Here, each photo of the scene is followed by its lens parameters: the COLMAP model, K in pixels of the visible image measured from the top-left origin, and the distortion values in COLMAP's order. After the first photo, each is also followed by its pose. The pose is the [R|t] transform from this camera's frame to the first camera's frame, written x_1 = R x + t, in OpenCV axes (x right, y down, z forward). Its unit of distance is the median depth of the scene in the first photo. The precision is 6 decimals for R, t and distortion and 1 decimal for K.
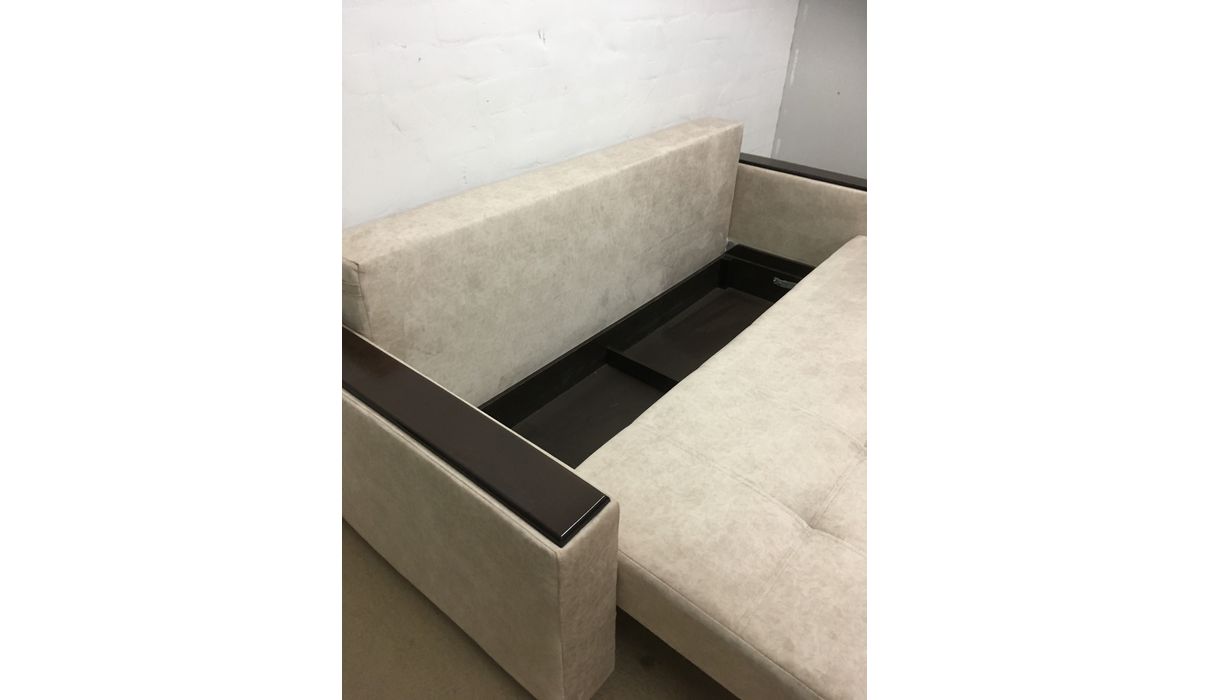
lens RADIAL K [[580.9, 0, 586.4], [0, 580.9, 369.9], [0, 0, 1]] dist [-0.016346, -0.000215]
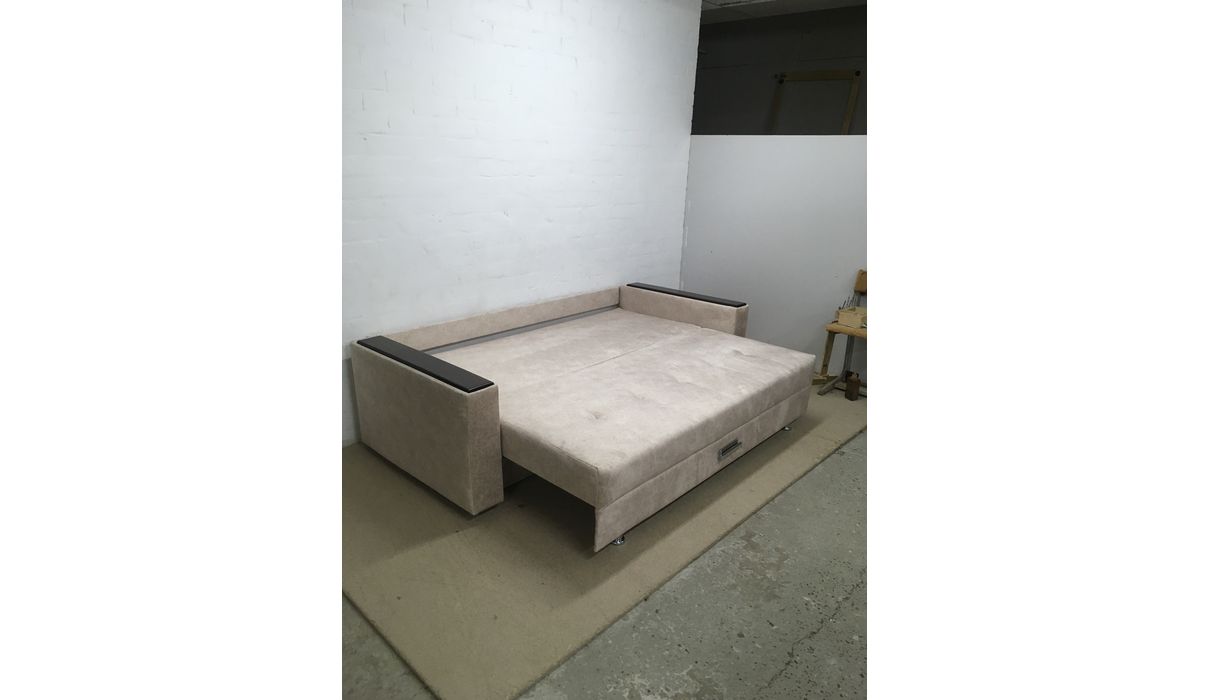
lens RADIAL K [[598.1, 0, 607.4], [0, 598.1, 354.4], [0, 0, 1]] dist [0.000327, -0.000283]
pose [[0.999619, 0.023982, -0.013645, 0.302245], [-0.026993, 0.952424, -0.303579, 0.475628], [0.005715, 0.303832, 0.952708, -0.772948]]
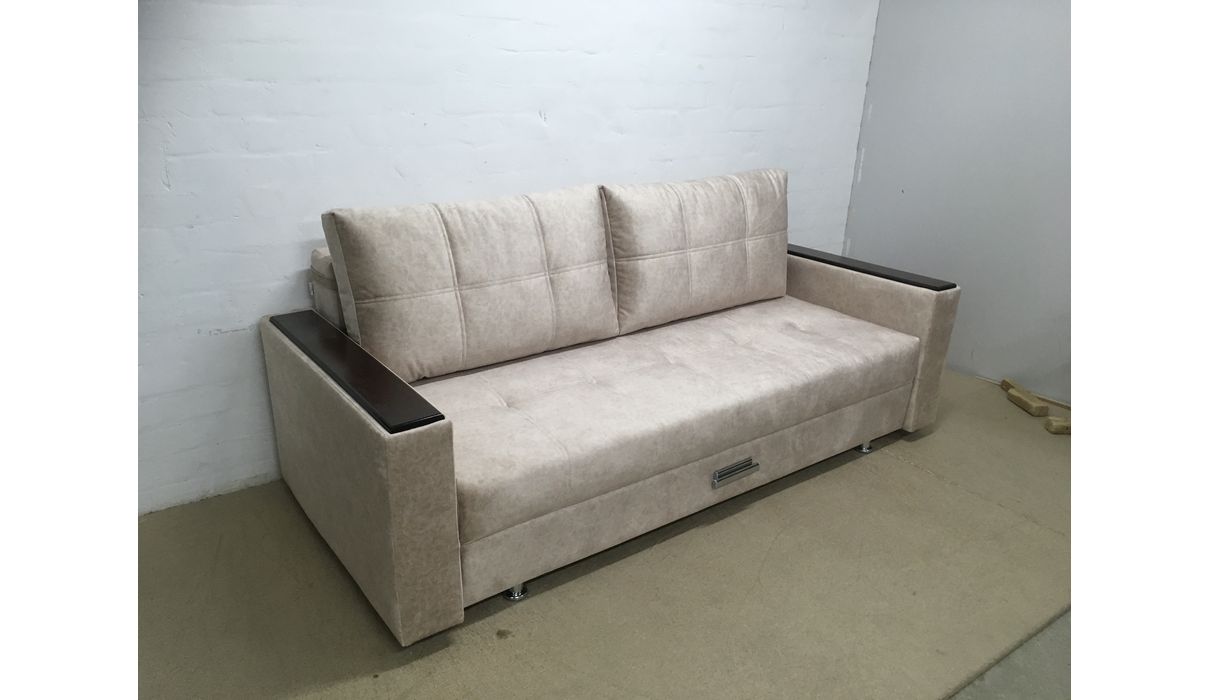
lens RADIAL K [[785.5, 0, 605.0], [0, 785.5, 350.0], [0, 0, 1]] dist [0.019851, 0.000402]
pose [[0.975097, 0.091855, -0.201861, 0.410774], [-0.143272, 0.955676, -0.257208, 0.270362], [0.169288, 0.279724, 0.945038, -0.357187]]
